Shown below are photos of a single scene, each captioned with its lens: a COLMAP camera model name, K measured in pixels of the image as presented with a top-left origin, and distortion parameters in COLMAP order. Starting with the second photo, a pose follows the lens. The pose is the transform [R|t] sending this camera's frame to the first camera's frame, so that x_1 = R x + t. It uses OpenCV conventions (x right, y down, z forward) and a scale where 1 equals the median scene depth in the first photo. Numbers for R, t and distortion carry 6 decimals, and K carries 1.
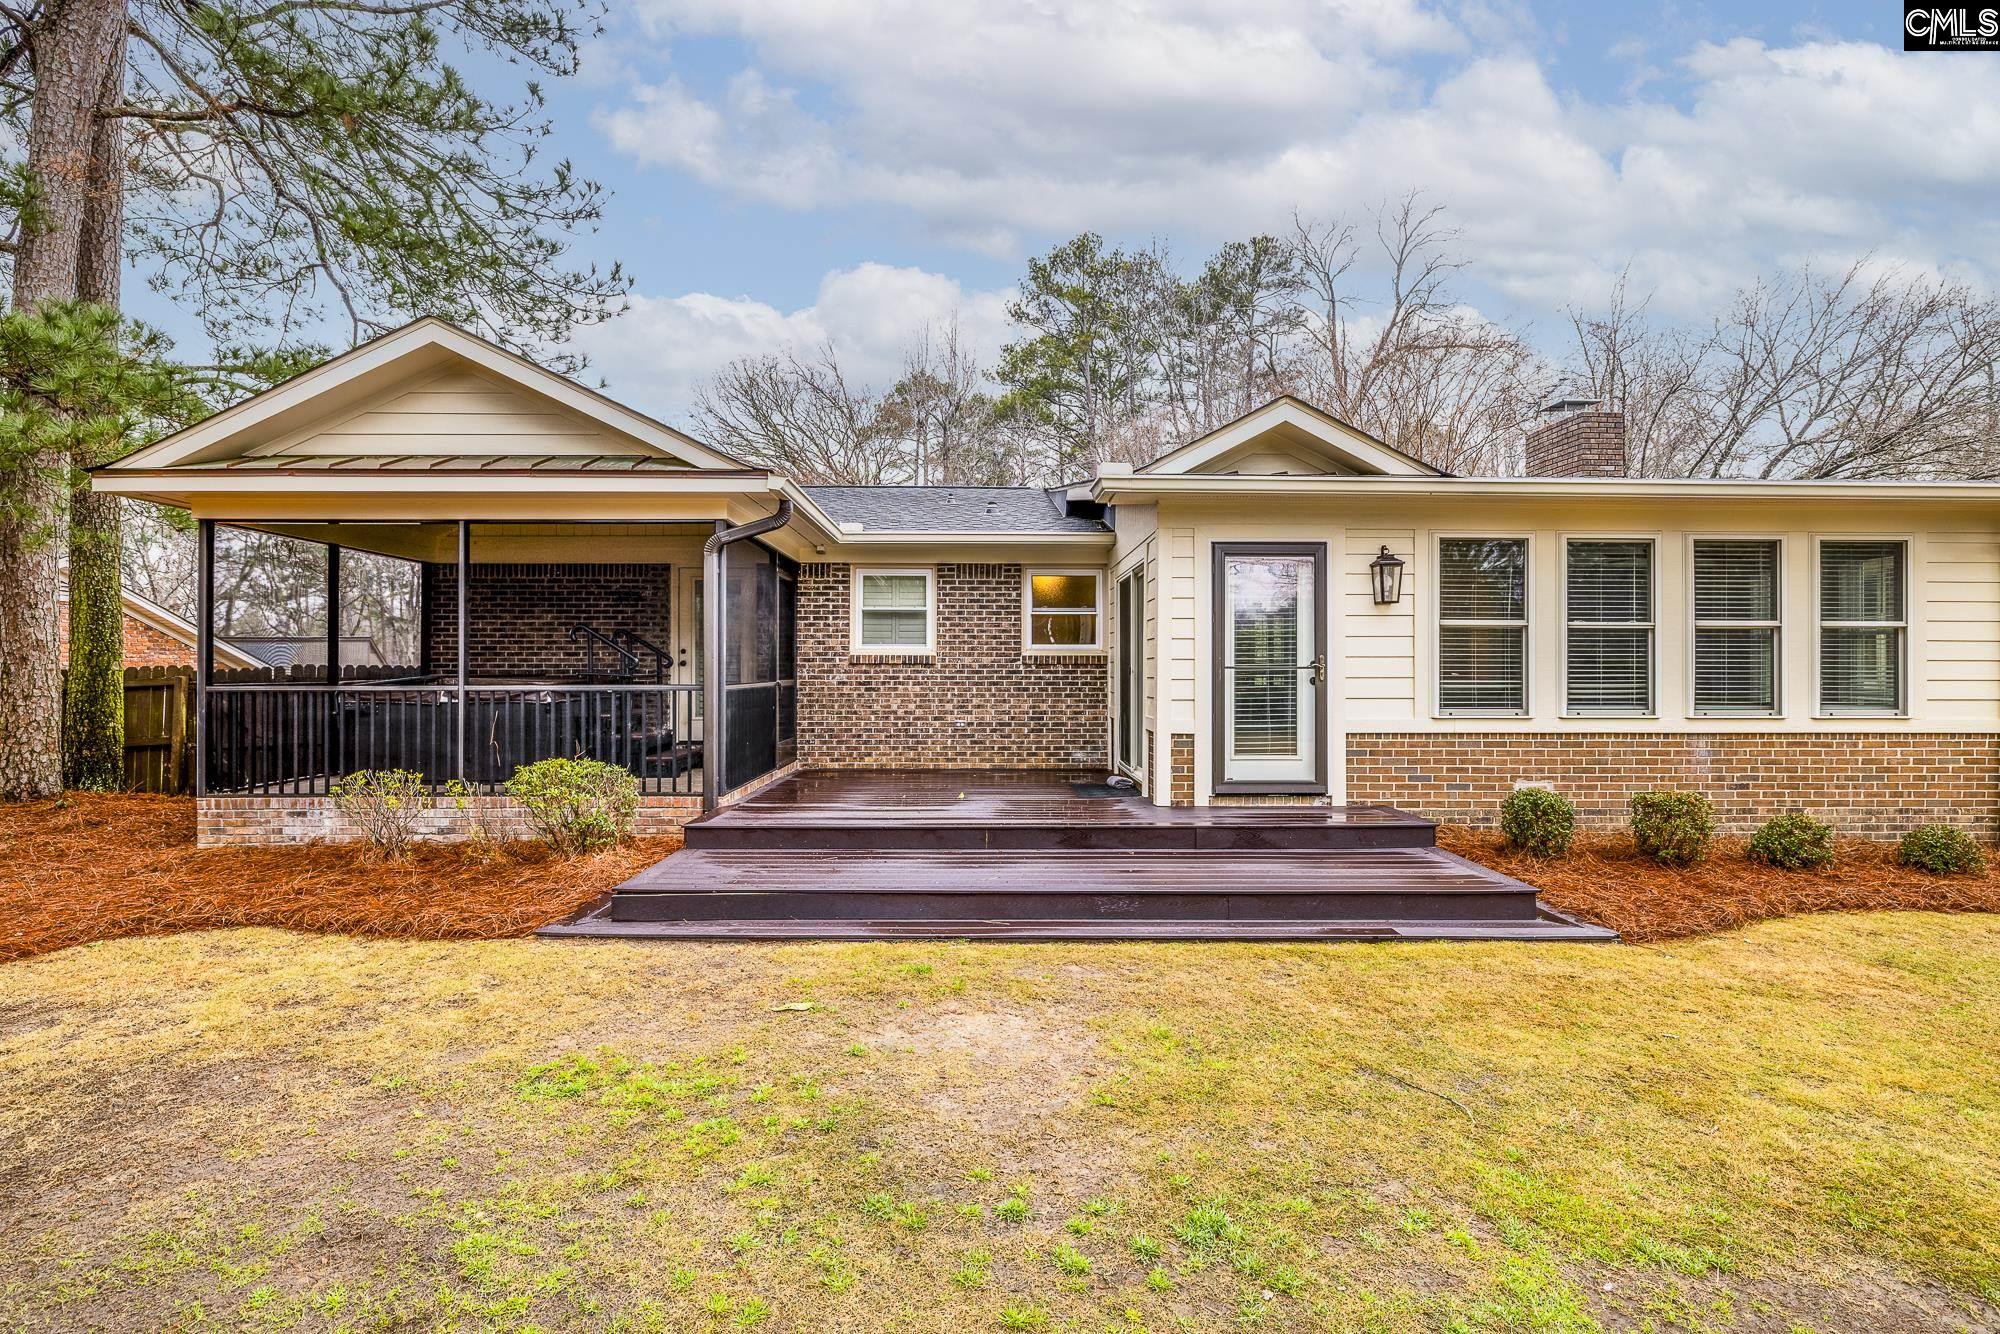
lens RADIAL K [[905.6, 0, 992.8], [0, 905.6, 657.3], [0, 0, 1]] dist [-0.000156, -0.000031]
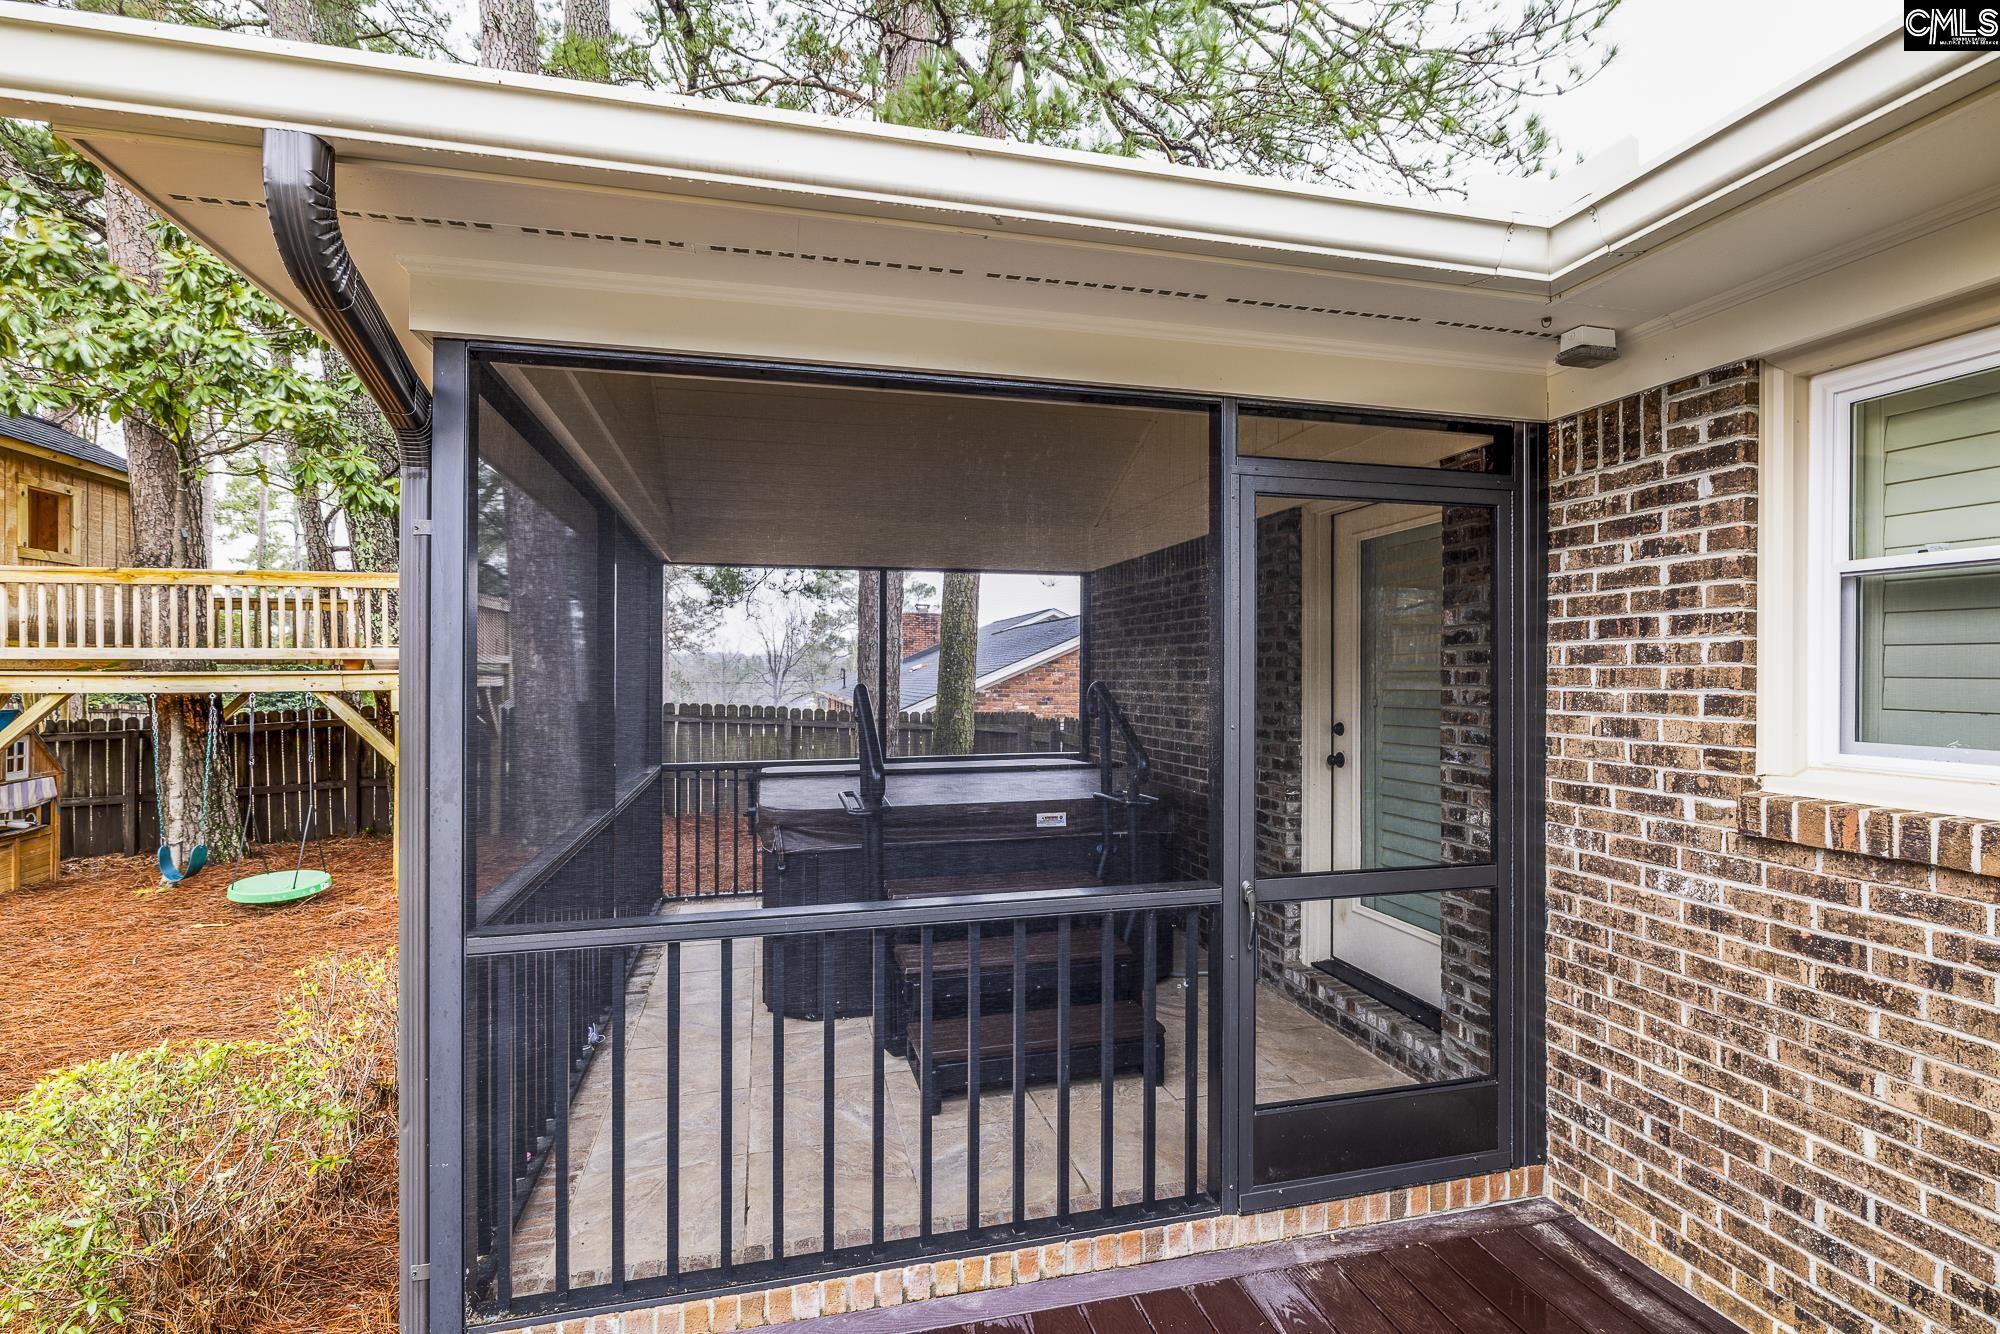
lens RADIAL K [[920.1, 0, 995.1], [0, 920.1, 676.0], [0, 0, 1]] dist [-0.008875, -0.000192]
pose [[0.241540, -0.000254, -0.970391, 0.007112], [-0.004070, 0.999991, -0.001275, -0.029067], [0.970382, 0.004257, 0.241537, 0.776688]]
